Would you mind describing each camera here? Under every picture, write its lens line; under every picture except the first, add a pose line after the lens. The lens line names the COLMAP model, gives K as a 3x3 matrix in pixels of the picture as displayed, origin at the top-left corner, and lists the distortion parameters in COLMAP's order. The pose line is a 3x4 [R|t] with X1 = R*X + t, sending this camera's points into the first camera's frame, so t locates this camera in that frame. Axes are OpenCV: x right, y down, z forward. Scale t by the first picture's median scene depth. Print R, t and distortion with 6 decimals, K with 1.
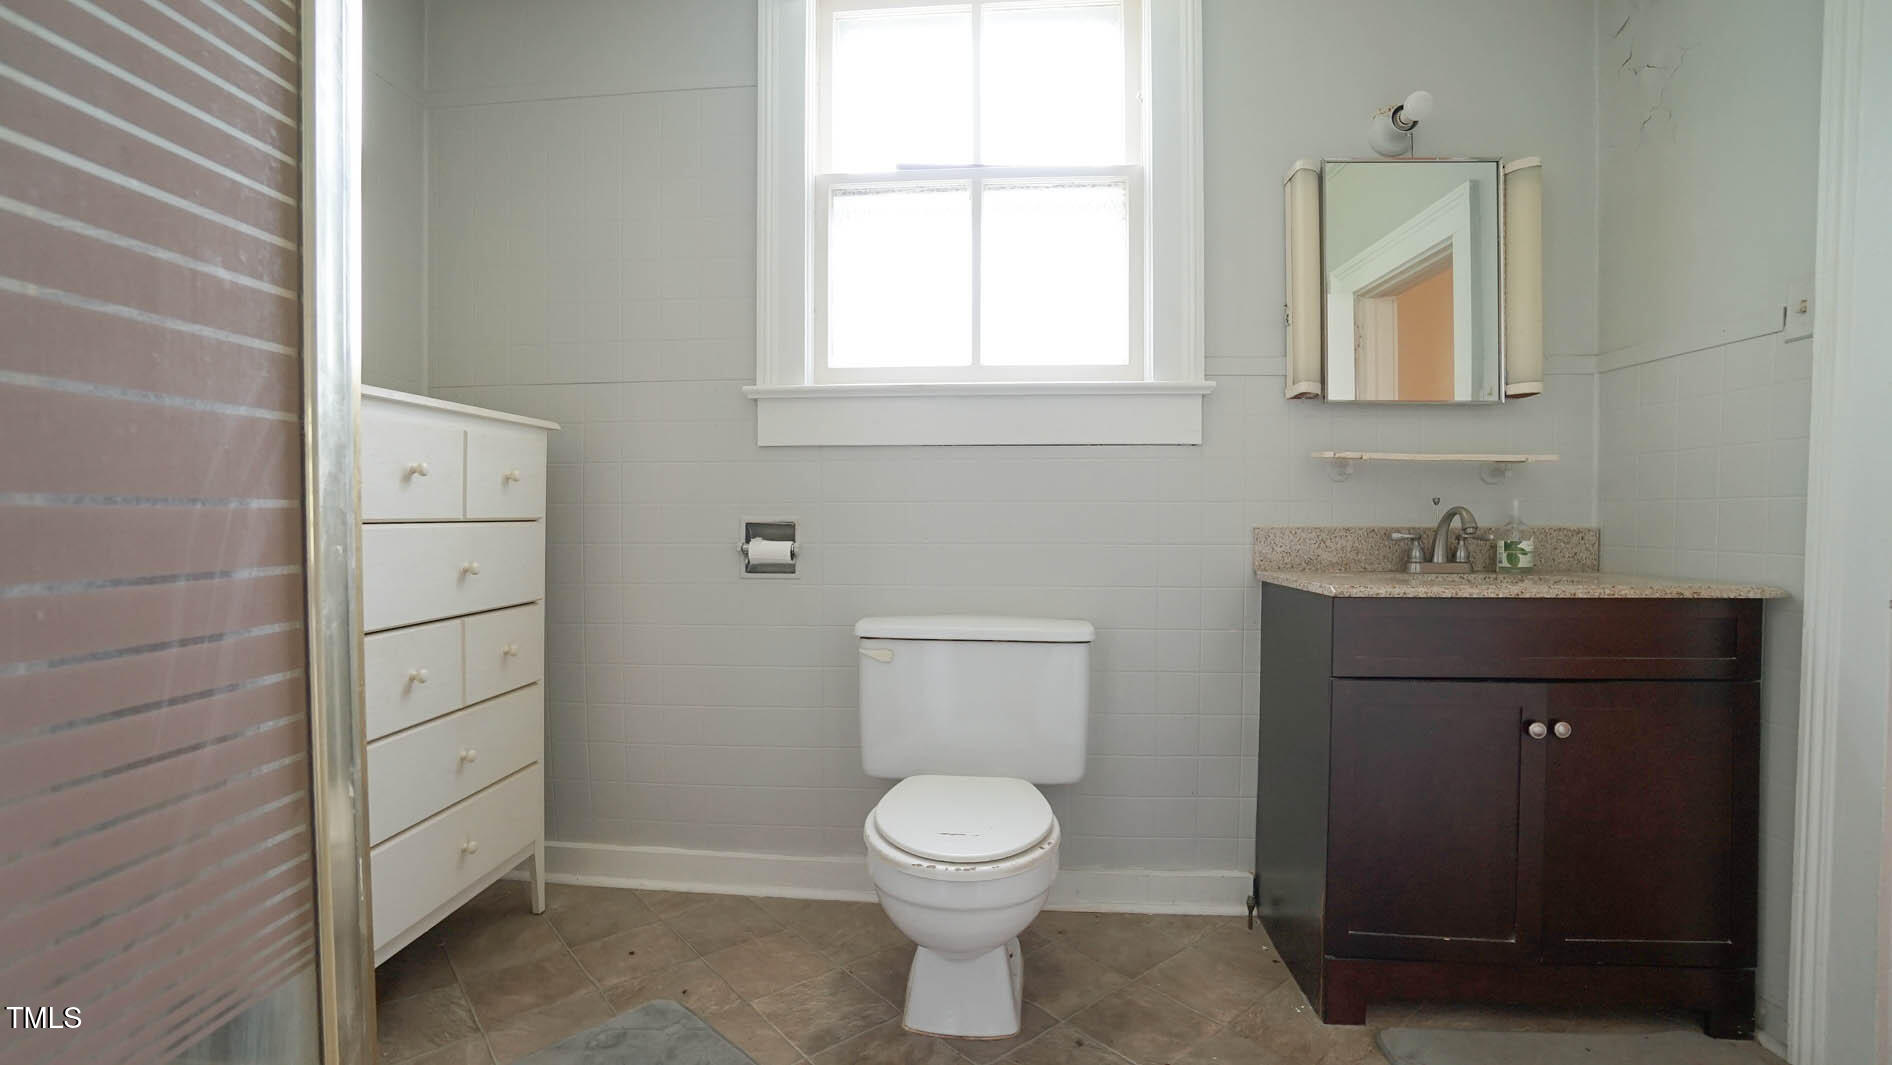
lens RADIAL K [[831.3, 0, 939.3], [0, 831.3, 532.2], [0, 0, 1]] dist [-0.052363, 0.016908]
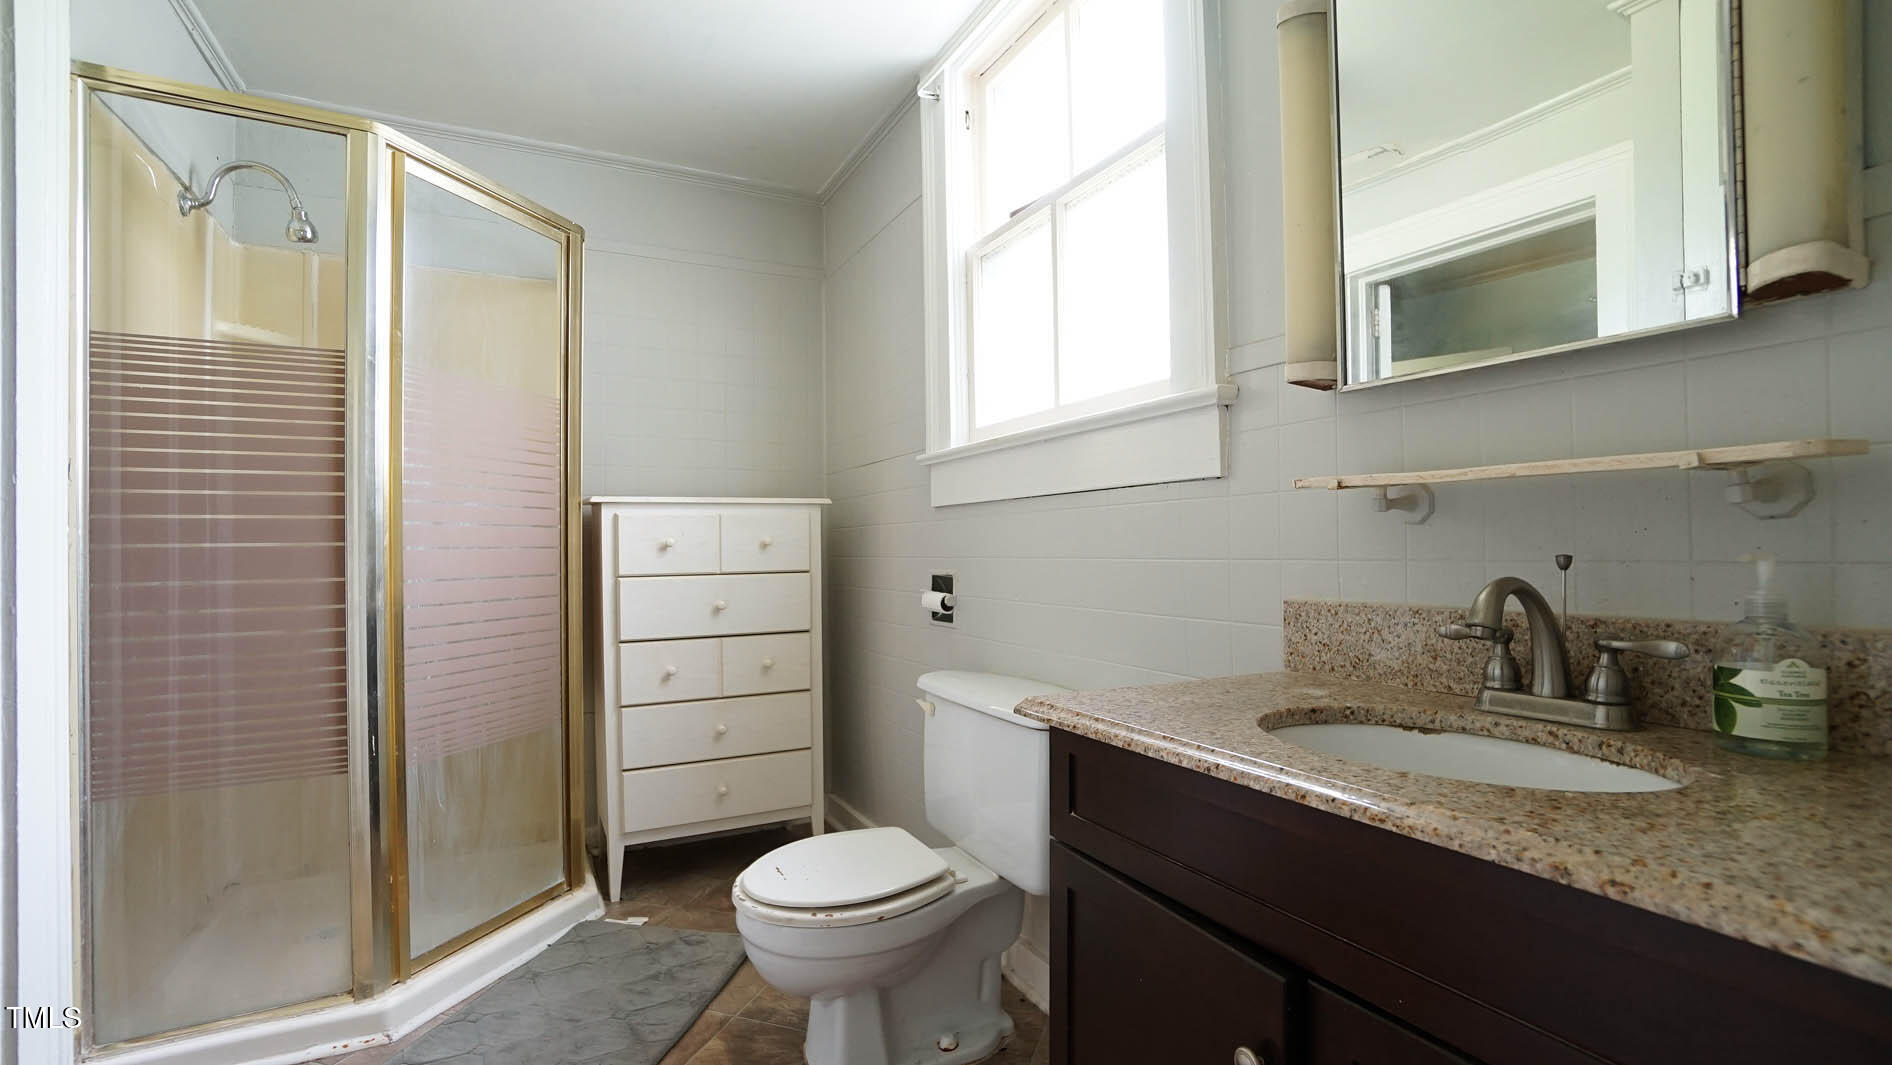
lens RADIAL K [[831.3, 0, 937.1], [0, 831.3, 535.8], [0, 0, 1]] dist [-0.052363, 0.016908]
pose [[0.530266, -0.019361, -0.847610, 0.787790], [0.000753, 0.999750, -0.022365, -0.042027], [0.847831, 0.011221, 0.530148, 0.439947]]
